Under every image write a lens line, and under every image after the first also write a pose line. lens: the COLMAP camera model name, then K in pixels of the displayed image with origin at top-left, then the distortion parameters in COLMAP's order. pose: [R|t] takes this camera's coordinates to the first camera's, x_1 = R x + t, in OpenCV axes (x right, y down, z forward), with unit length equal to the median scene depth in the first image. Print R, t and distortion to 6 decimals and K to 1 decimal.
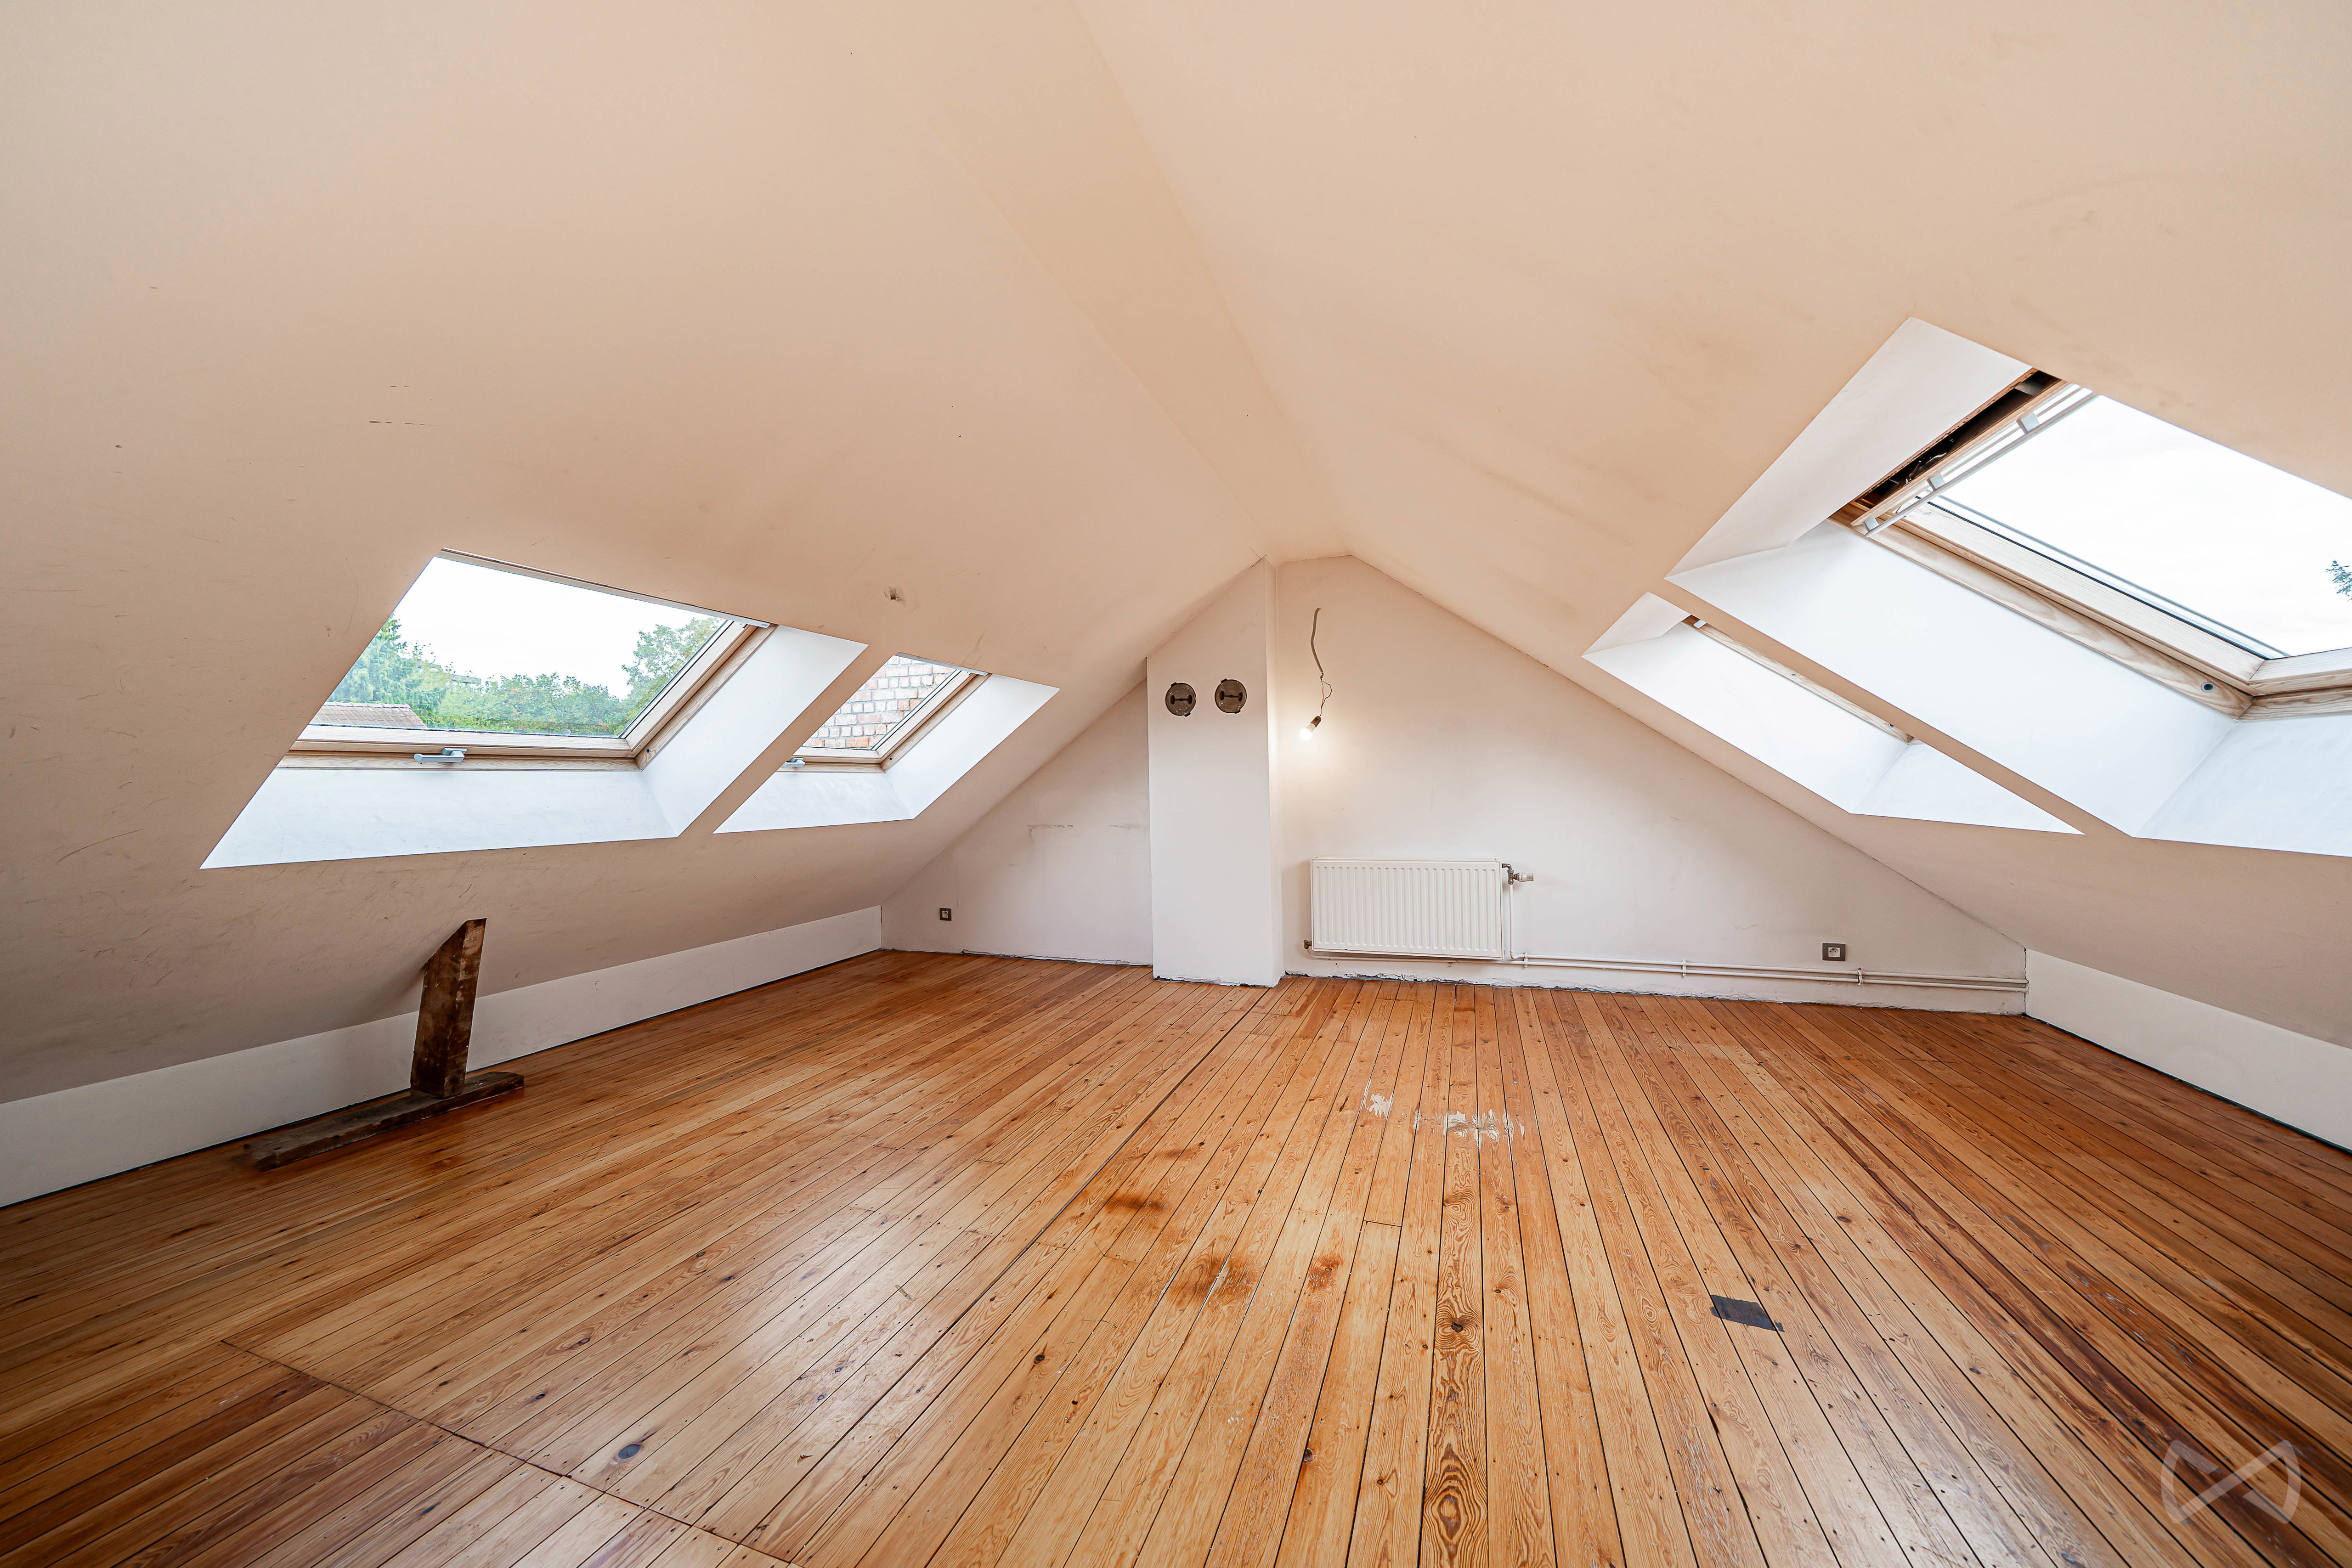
lens RADIAL K [[811.7, 0, 1174.7], [0, 811.7, 780.7], [0, 0, 1]] dist [-0.007585, -0.000070]
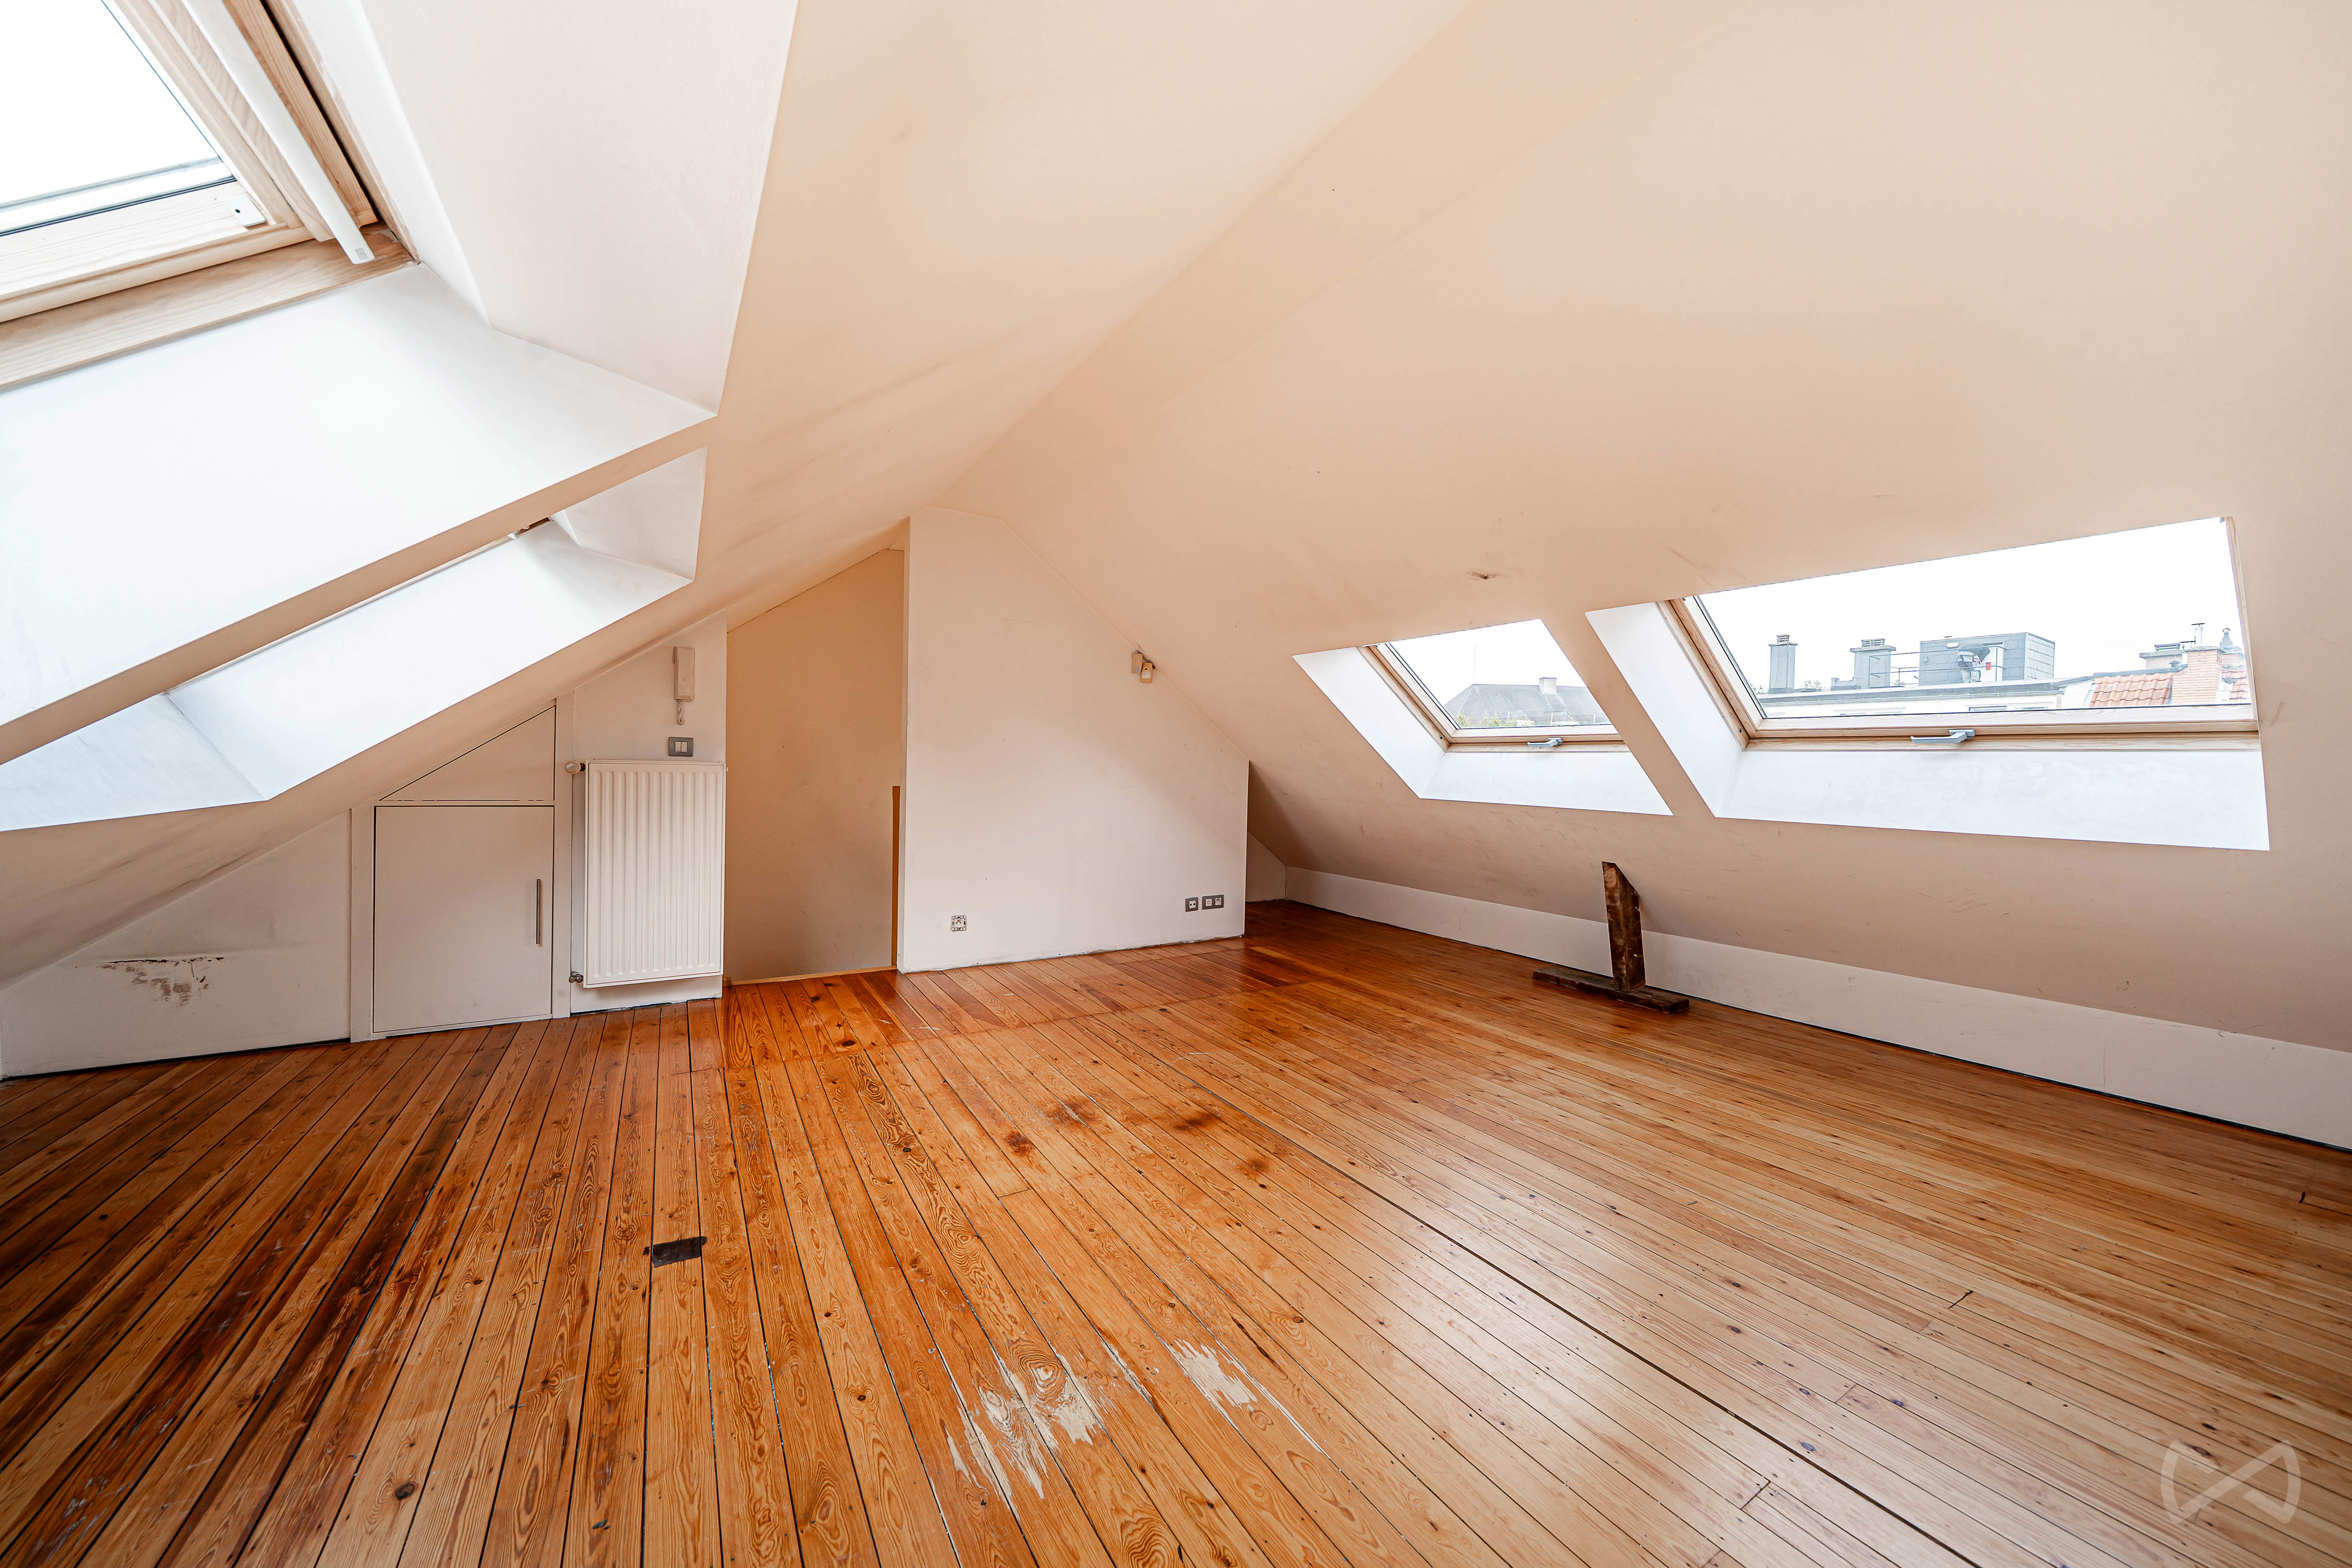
lens RADIAL K [[811.7, 0, 1170.7], [0, 811.7, 769.0], [0, 0, 1]] dist [-0.007585, -0.000070]
pose [[-0.621363, 0.007194, -0.783490, 0.813222], [-0.009377, 0.999818, 0.016616, -0.001580], [0.783467, 0.017672, -0.621182, 1.558050]]
